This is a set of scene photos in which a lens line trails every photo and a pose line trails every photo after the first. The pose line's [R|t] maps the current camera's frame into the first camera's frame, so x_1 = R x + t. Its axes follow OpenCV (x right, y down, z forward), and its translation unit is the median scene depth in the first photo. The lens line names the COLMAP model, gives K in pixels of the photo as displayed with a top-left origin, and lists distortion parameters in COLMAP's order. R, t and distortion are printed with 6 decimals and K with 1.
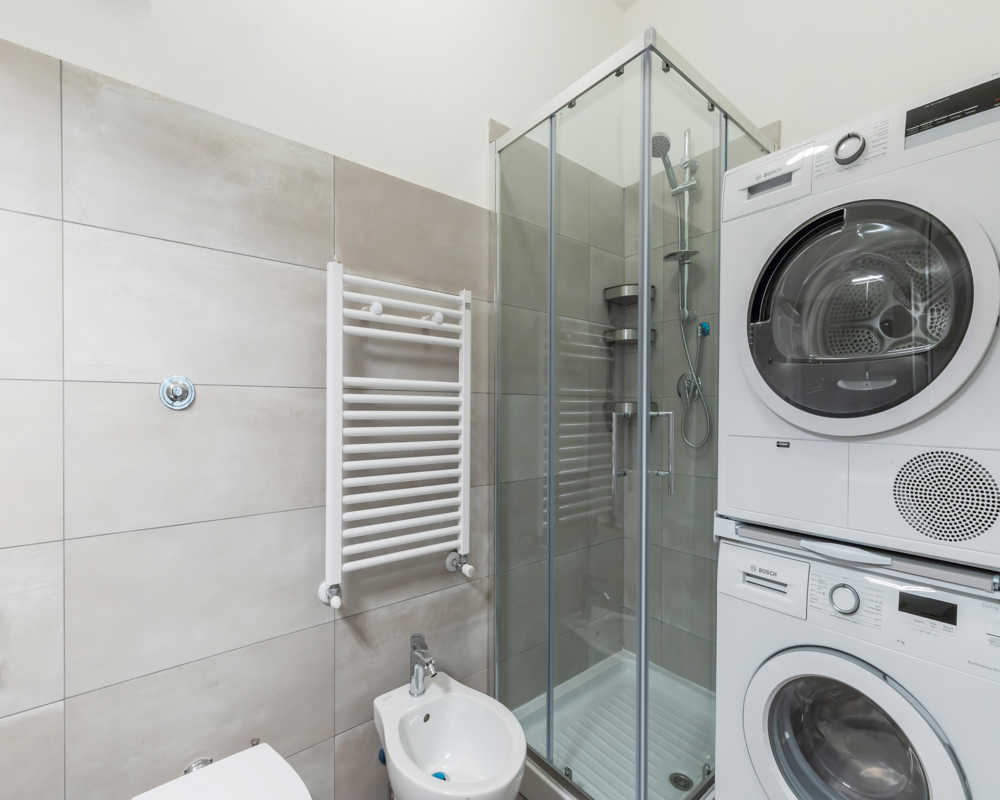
lens RADIAL K [[468.4, 0, 499.8], [0, 468.4, 404.5], [0, 0, 1]] dist [0.002260, 0.001275]
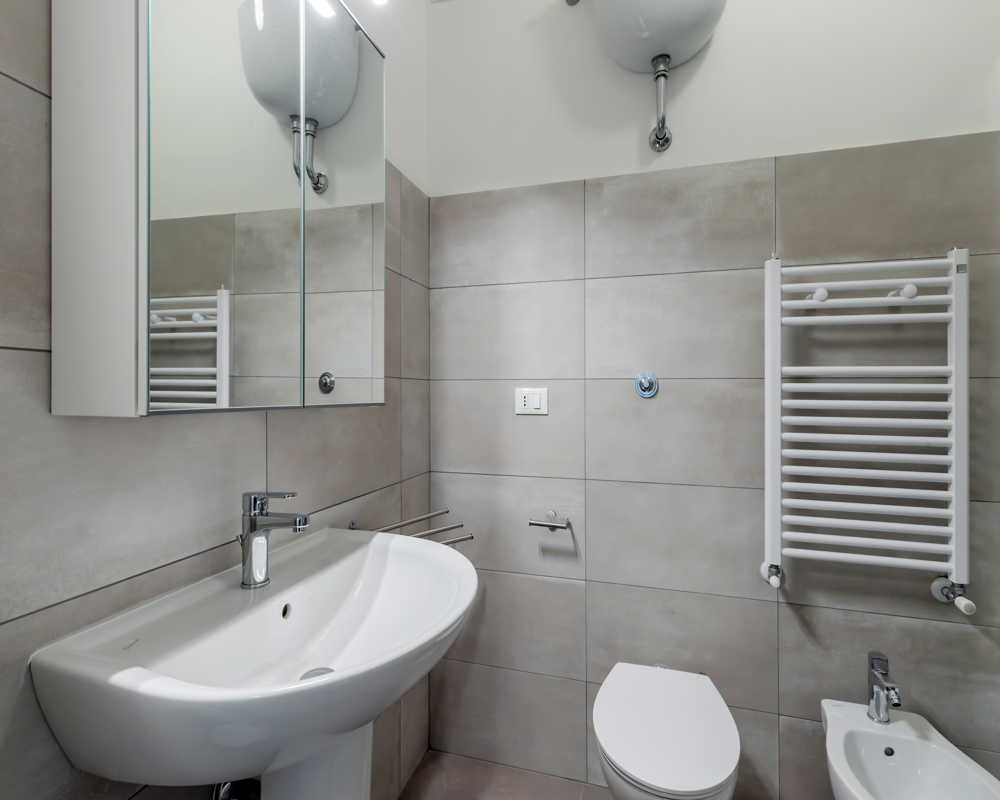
lens RADIAL K [[468.4, 0, 499.8], [0, 468.4, 404.5], [0, 0, 1]] dist [0.002260, 0.001275]
pose [[0.563021, 0.010126, -0.826381, 0.157984], [-0.003981, 0.999947, 0.009541, 0.015660], [0.826433, -0.002082, 0.563031, -0.095292]]
